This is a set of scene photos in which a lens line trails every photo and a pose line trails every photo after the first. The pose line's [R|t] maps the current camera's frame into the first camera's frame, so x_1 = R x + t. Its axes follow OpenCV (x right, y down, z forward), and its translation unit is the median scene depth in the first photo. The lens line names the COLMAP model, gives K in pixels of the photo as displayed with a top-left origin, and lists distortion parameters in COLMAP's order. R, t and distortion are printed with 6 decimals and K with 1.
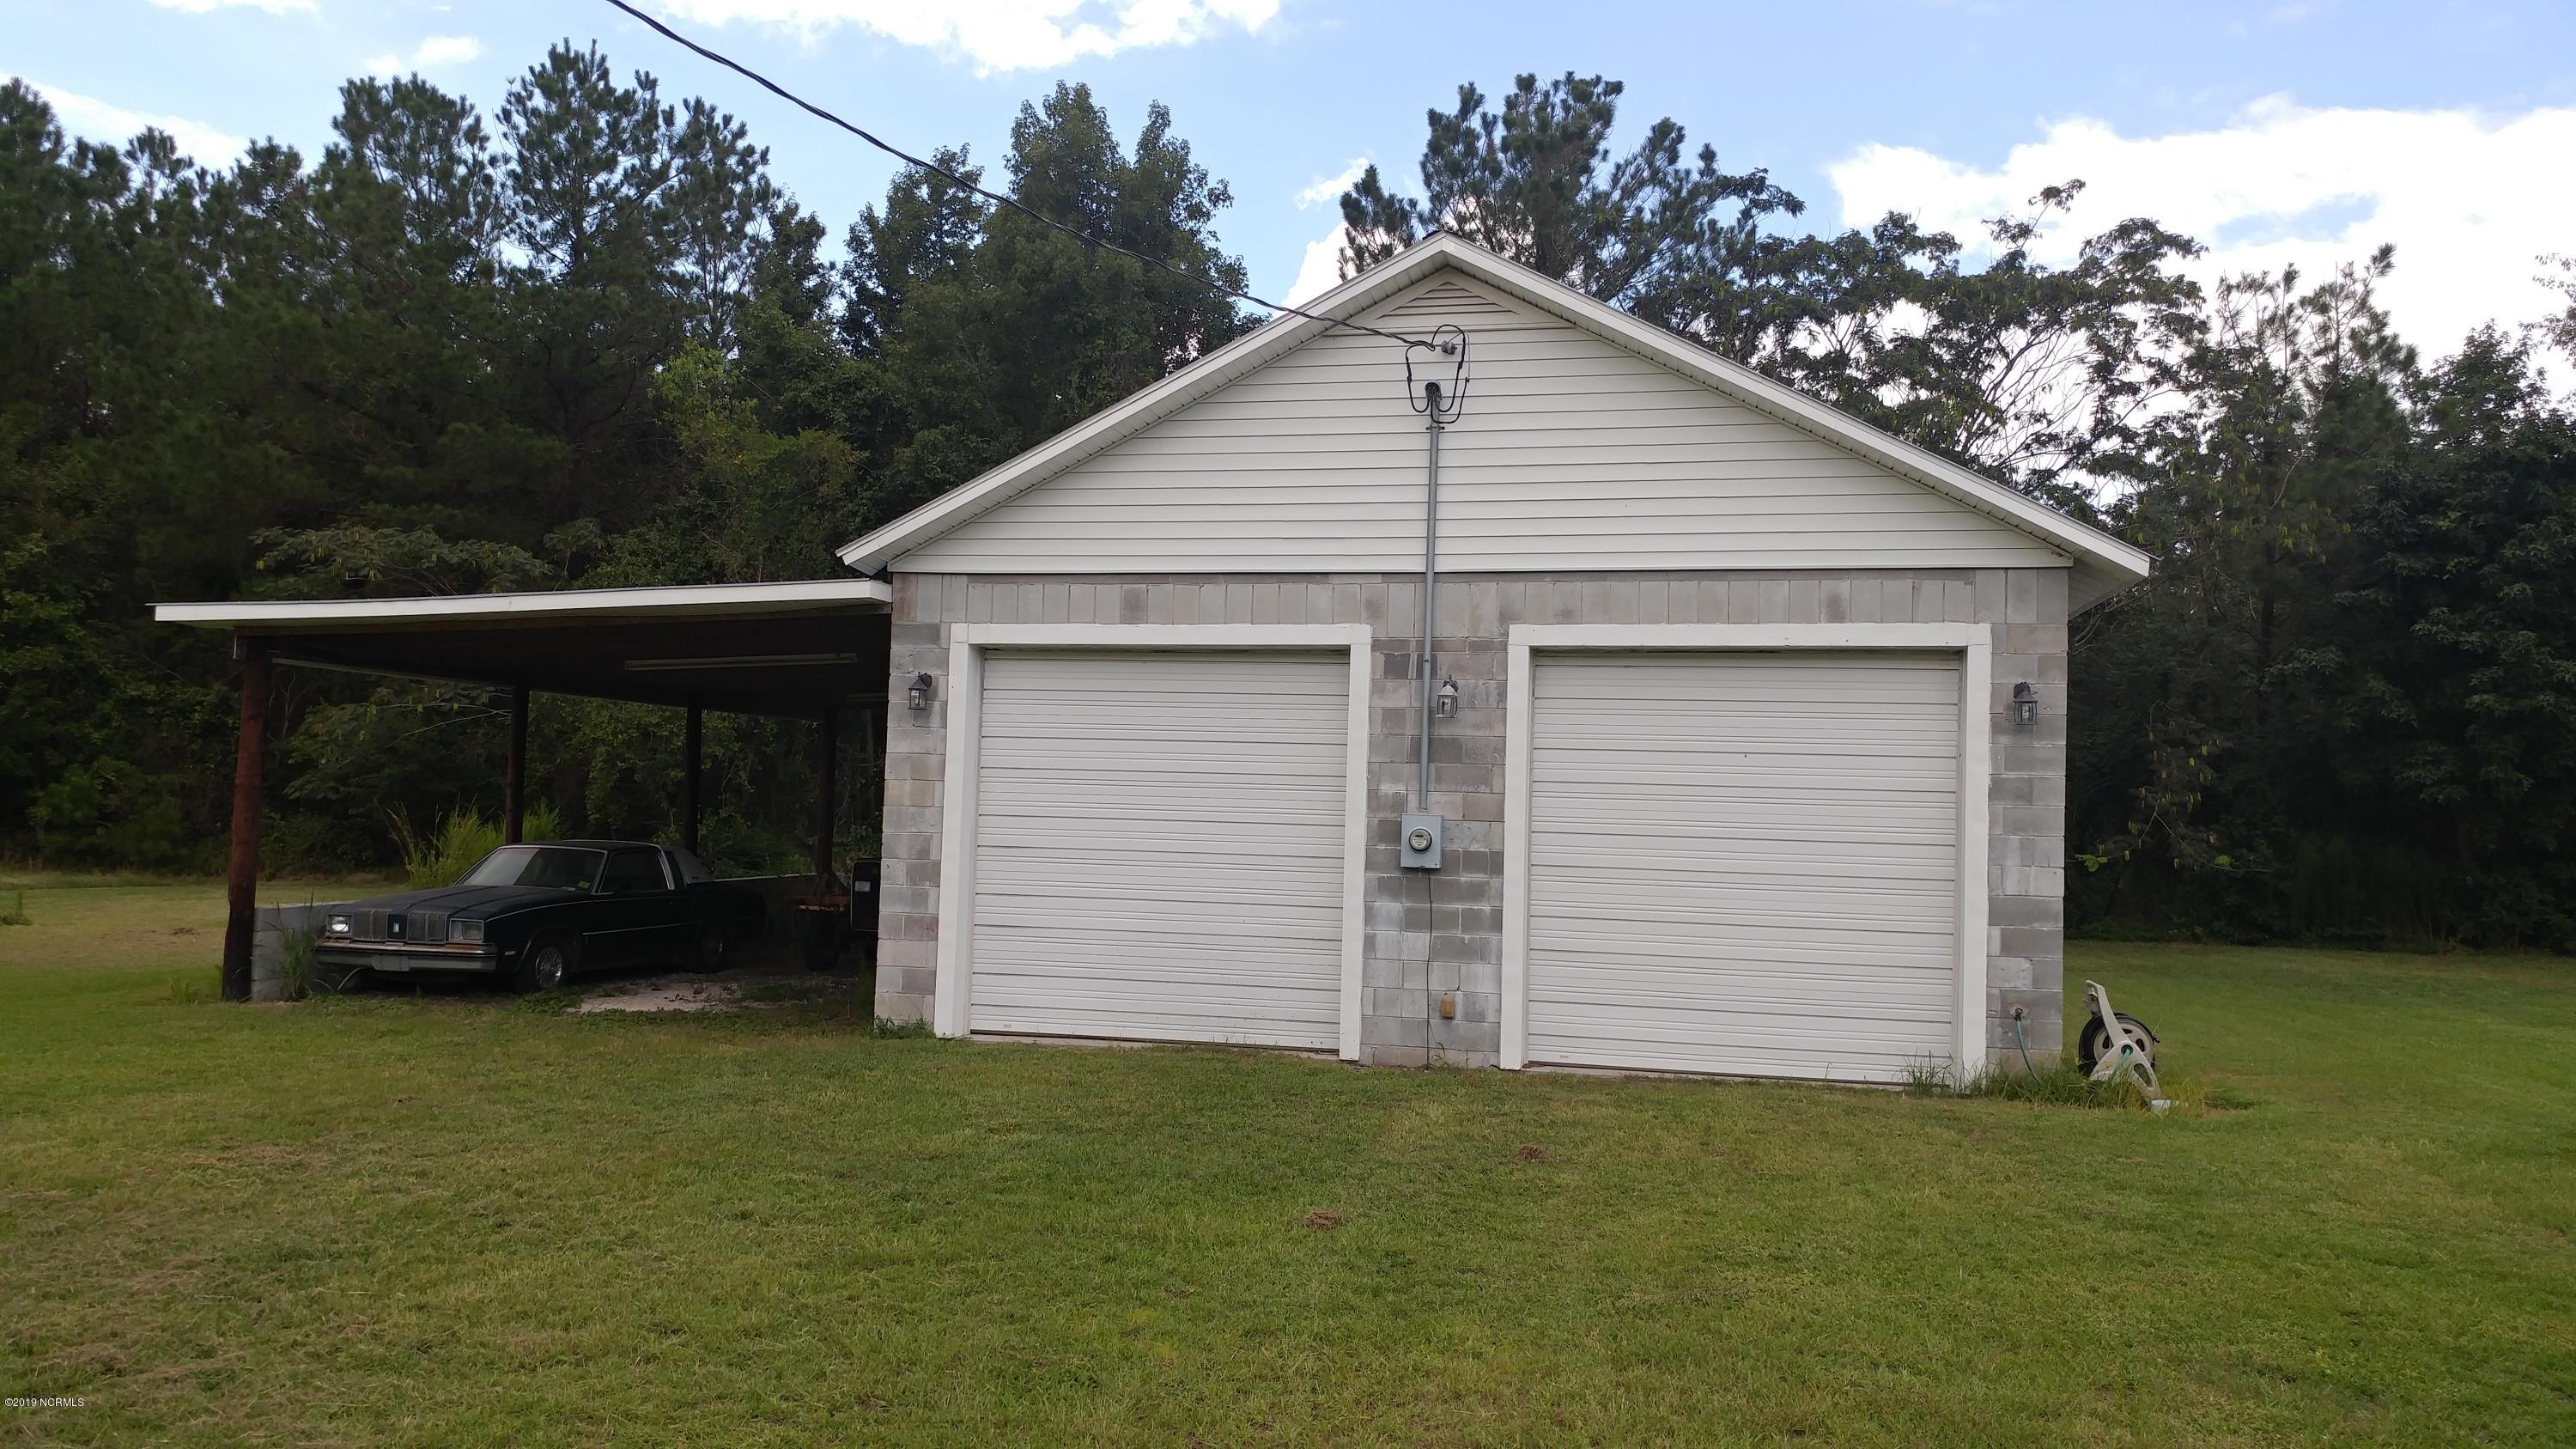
lens RADIAL K [[1833.5, 0, 1288.8], [0, 1833.5, 724.2], [0, 0, 1]] dist [0.047477, 0.001005]
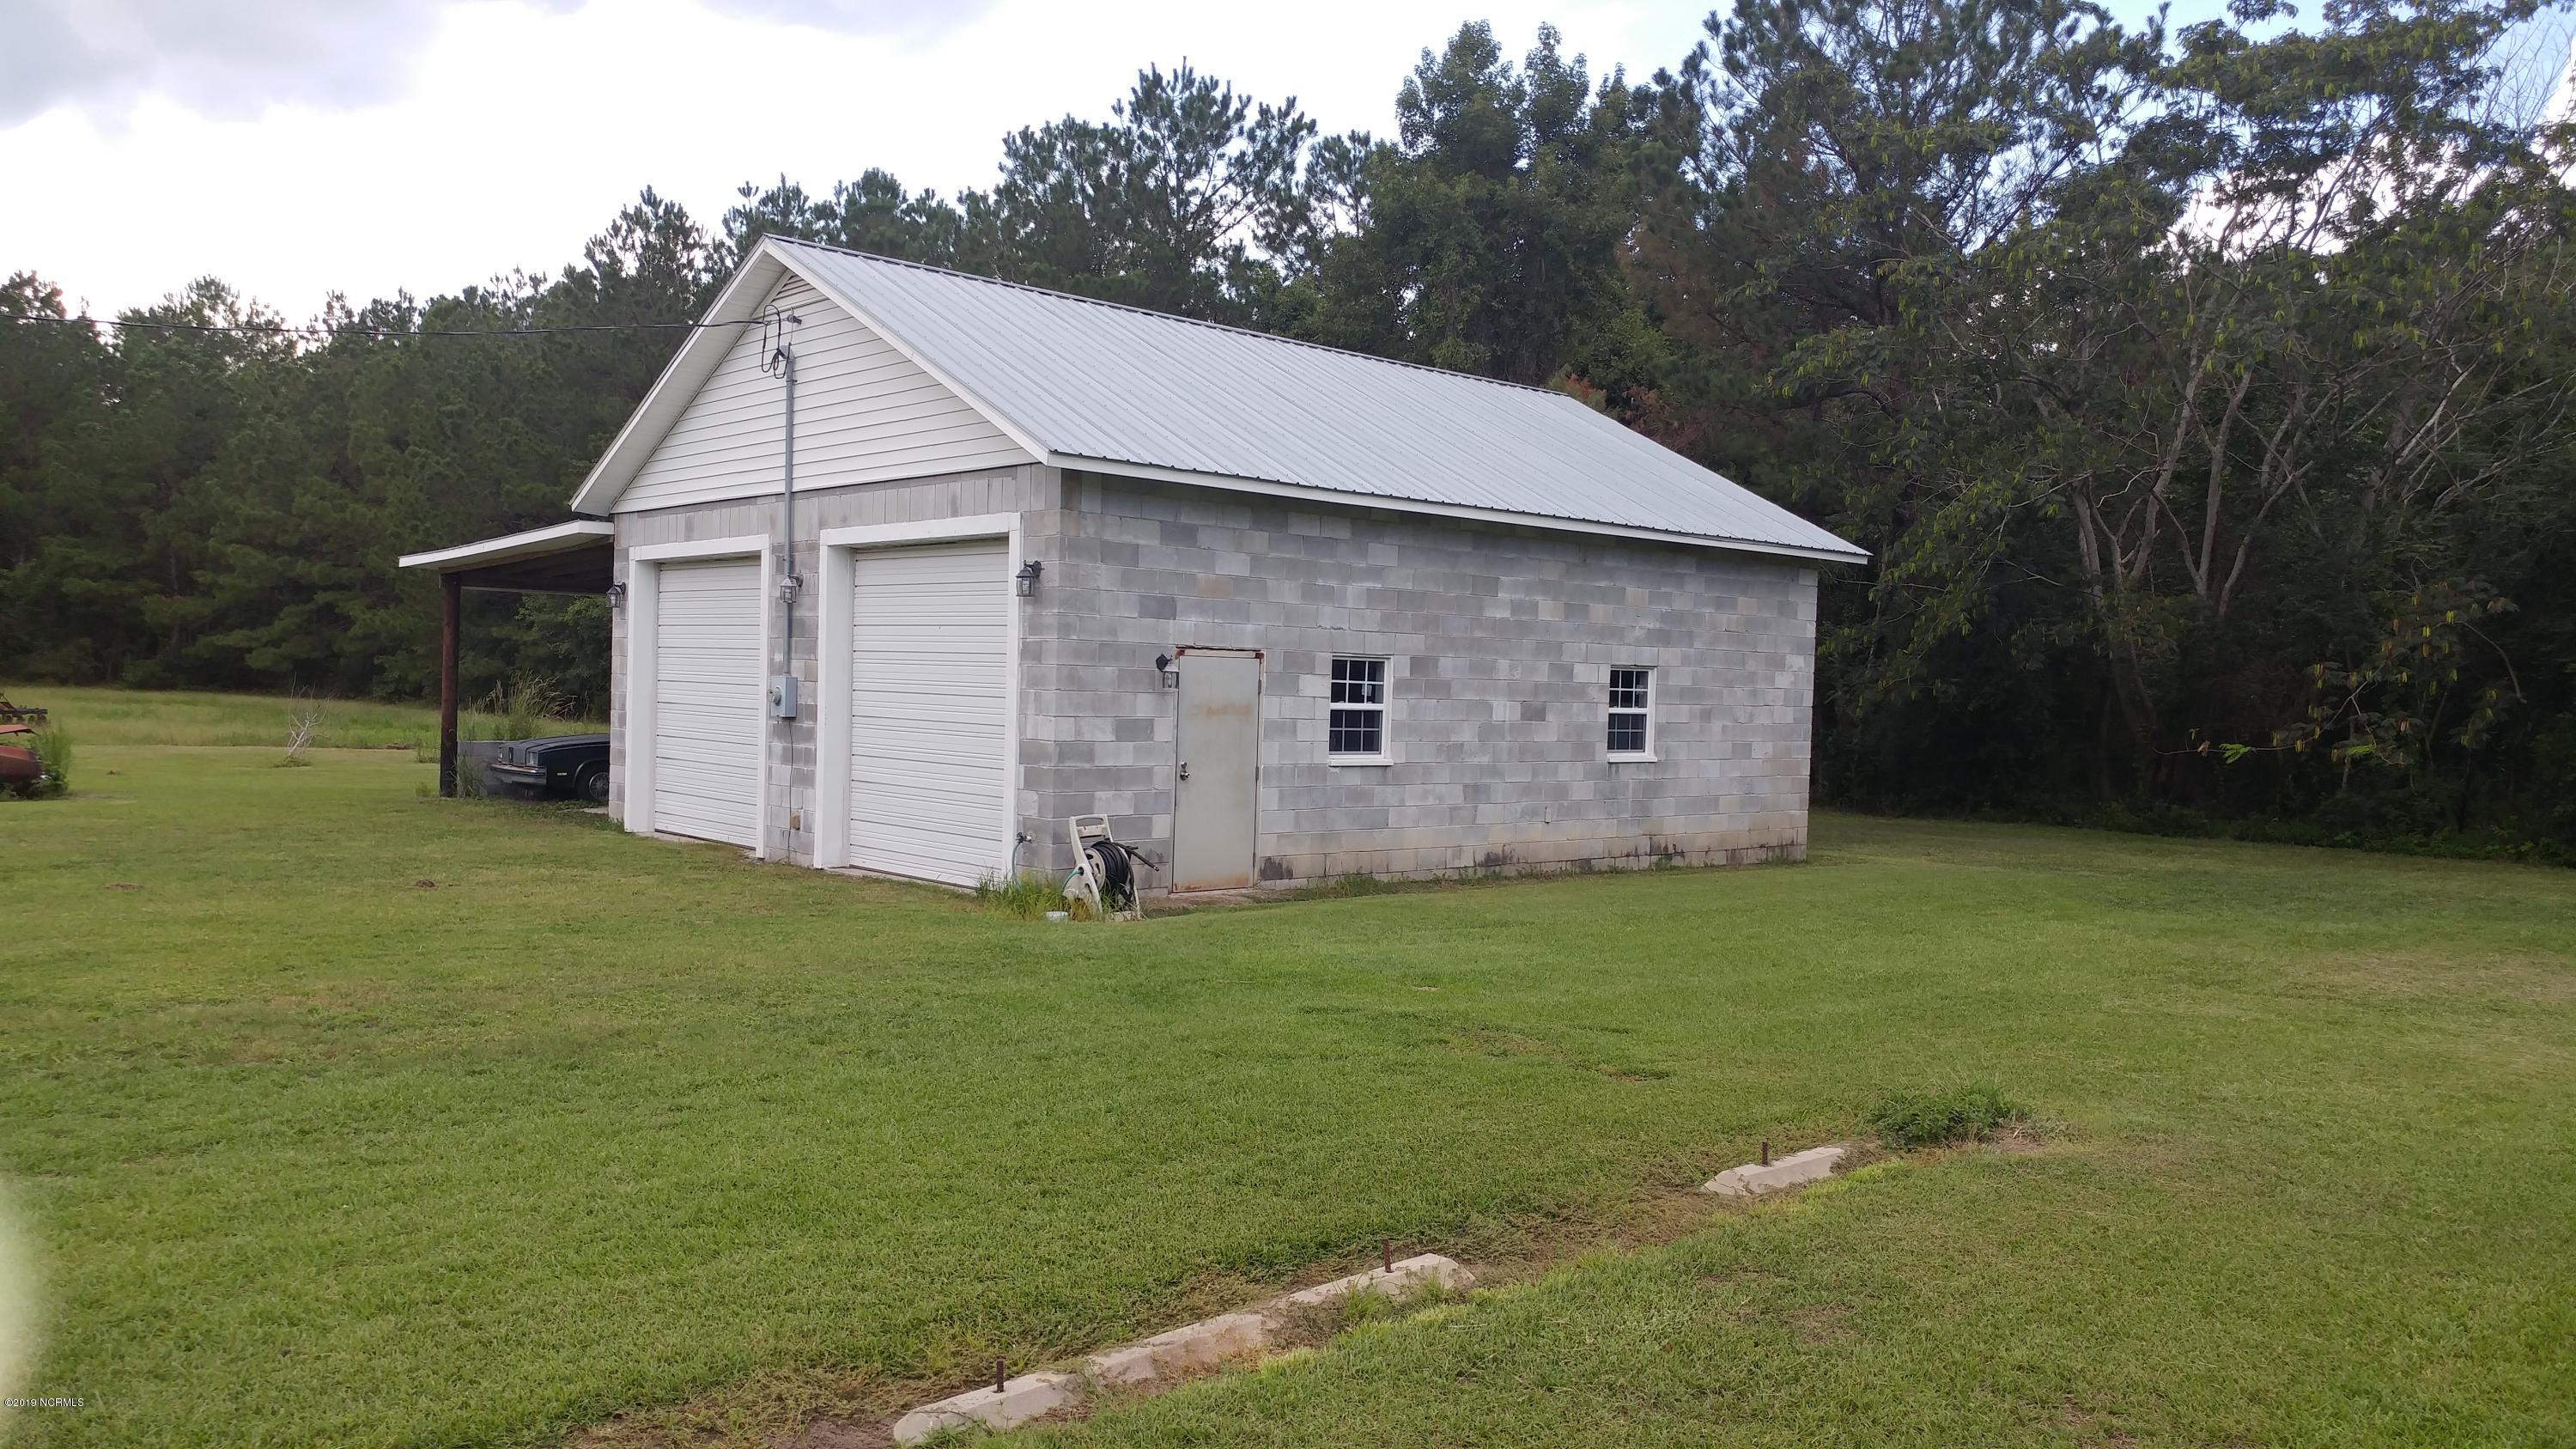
lens RADIAL K [[1833.5, 0, 1350.1], [0, 1833.5, 767.1], [0, 0, 1]] dist [0.047477, 0.001005]
pose [[0.821262, 0.022490, -0.570108, 1.171840], [0.018564, 0.997640, 0.066097, 0.033820], [0.570249, -0.064867, 0.818907, 0.132274]]
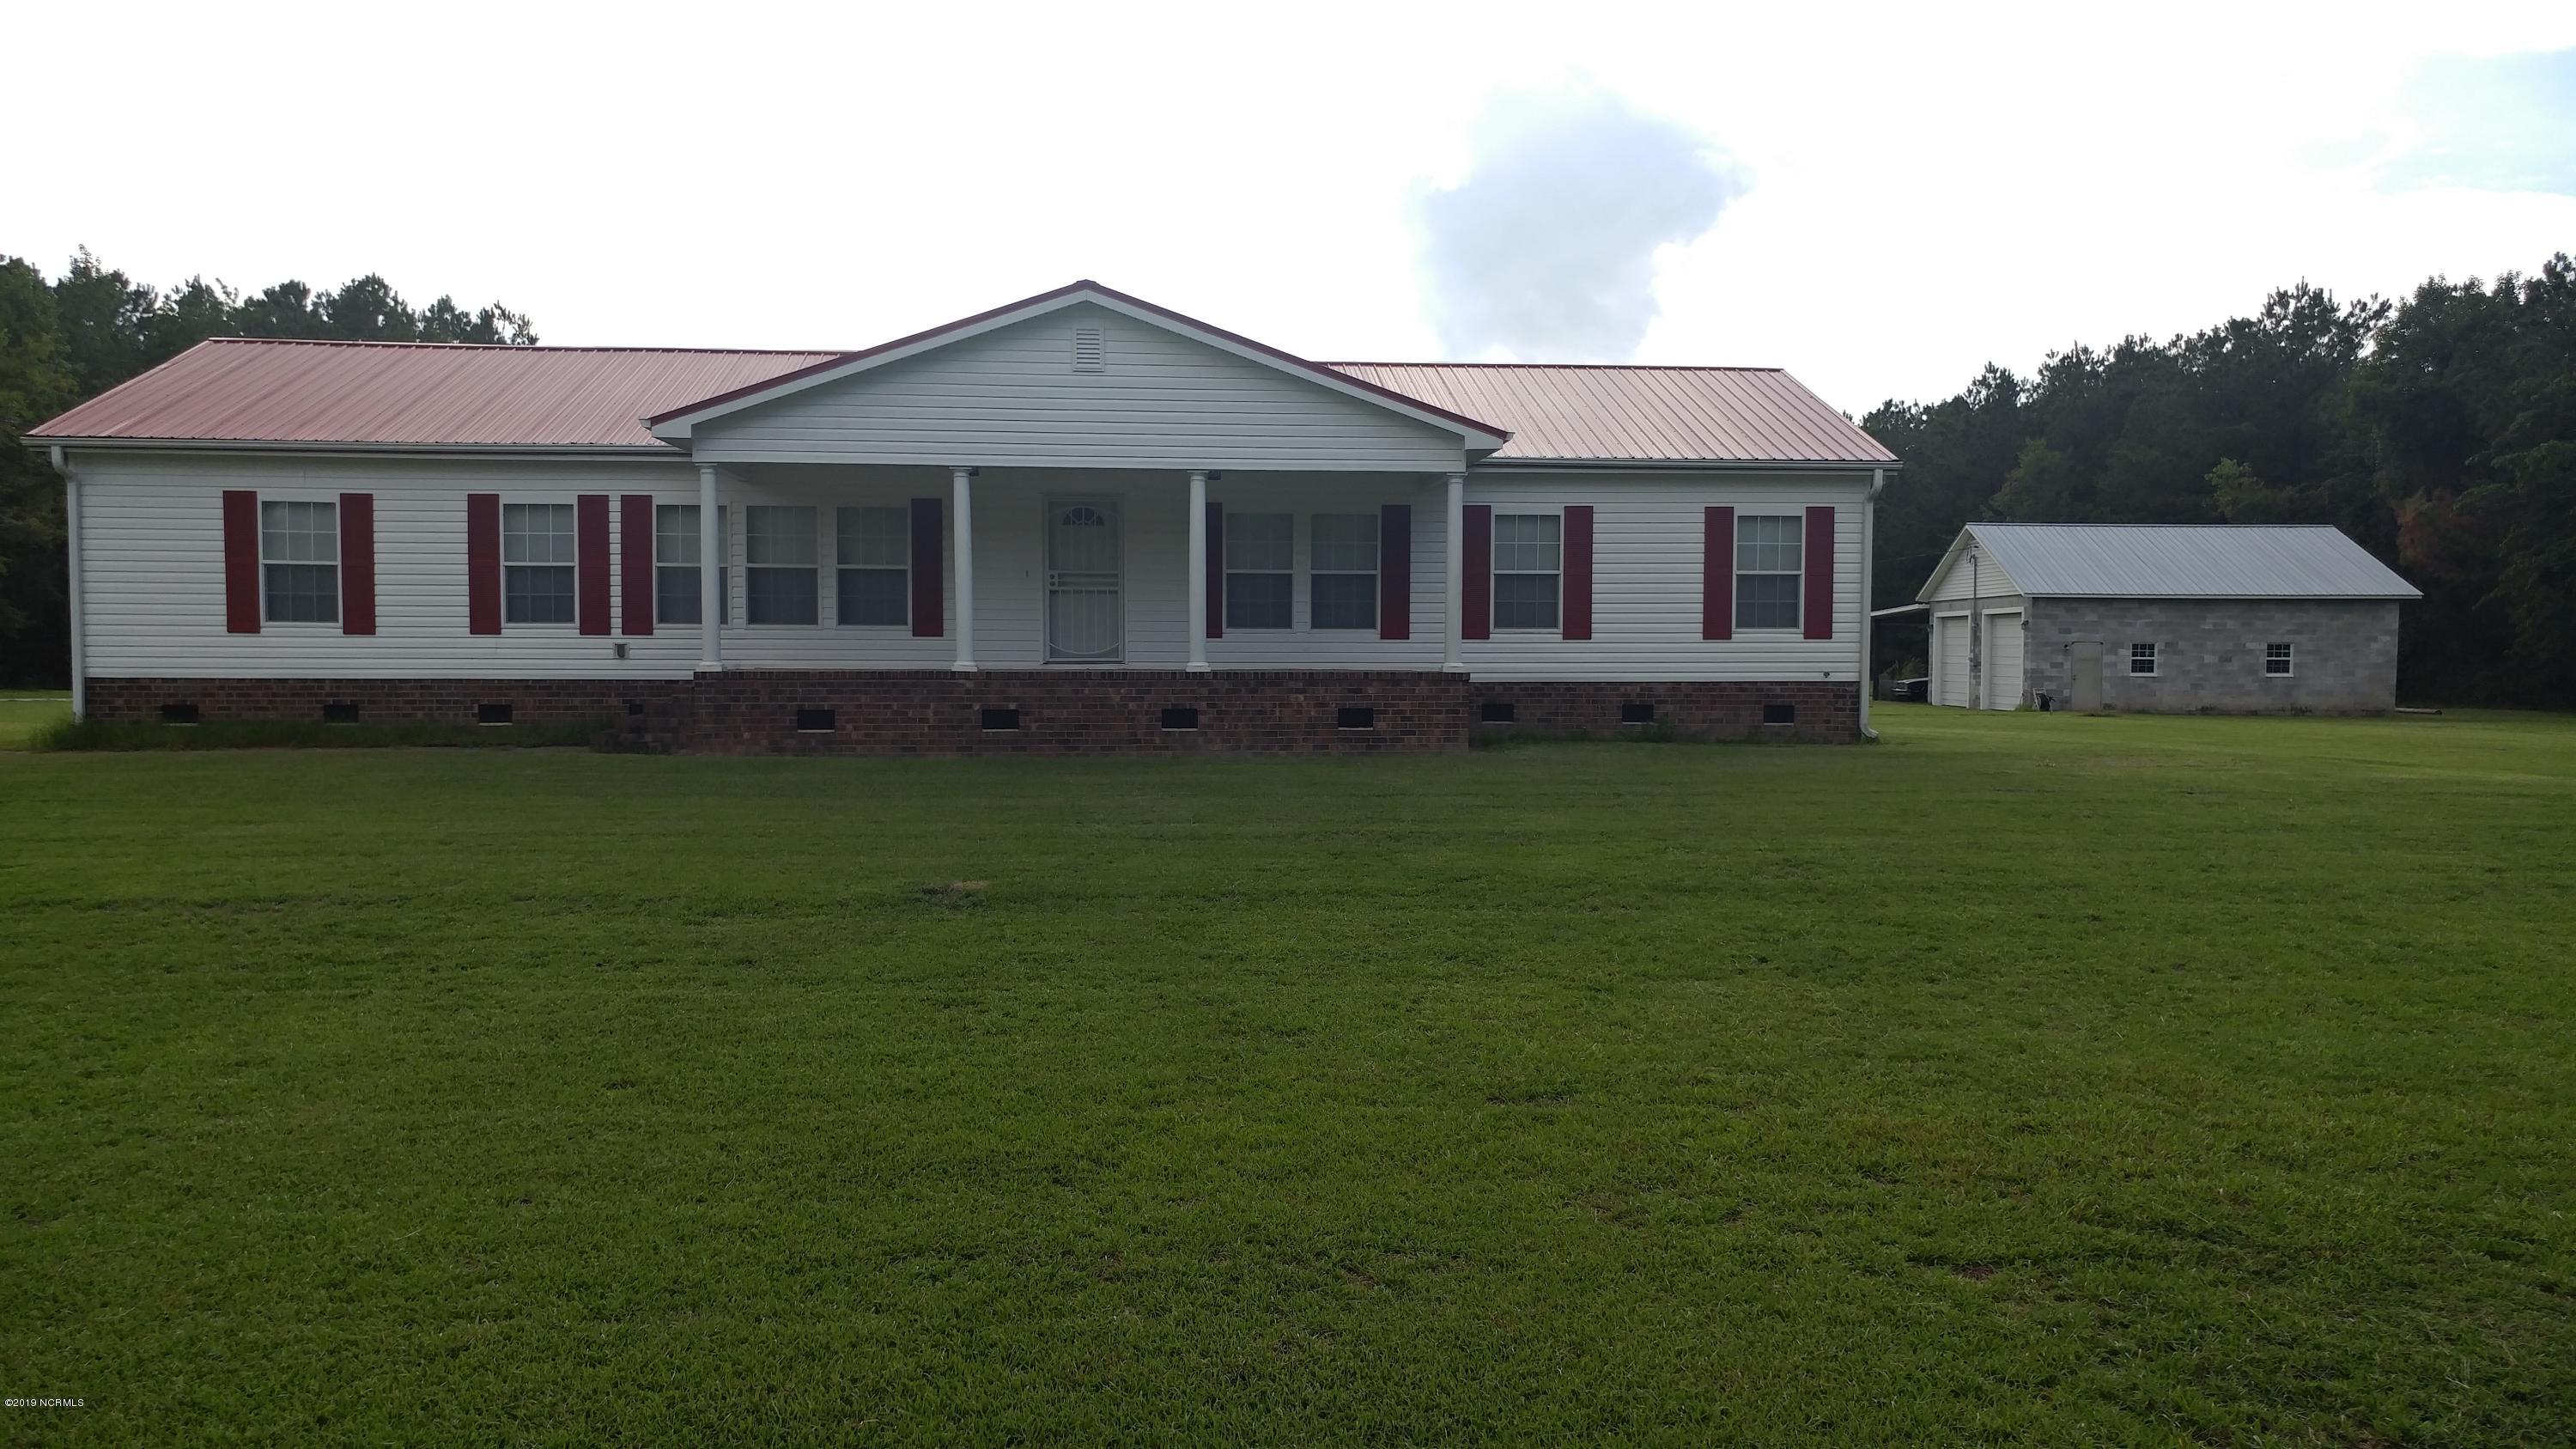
lens RADIAL K [[1833.5, 0, 1293.5], [0, 1833.5, 726.2], [0, 0, 1]] dist [0.047477, 0.001005]
pose [[0.212859, 0.011343, -0.977017, 3.867392], [0.042404, 0.998883, 0.020835, 0.058833], [0.976162, -0.045864, 0.212141, -1.434094]]
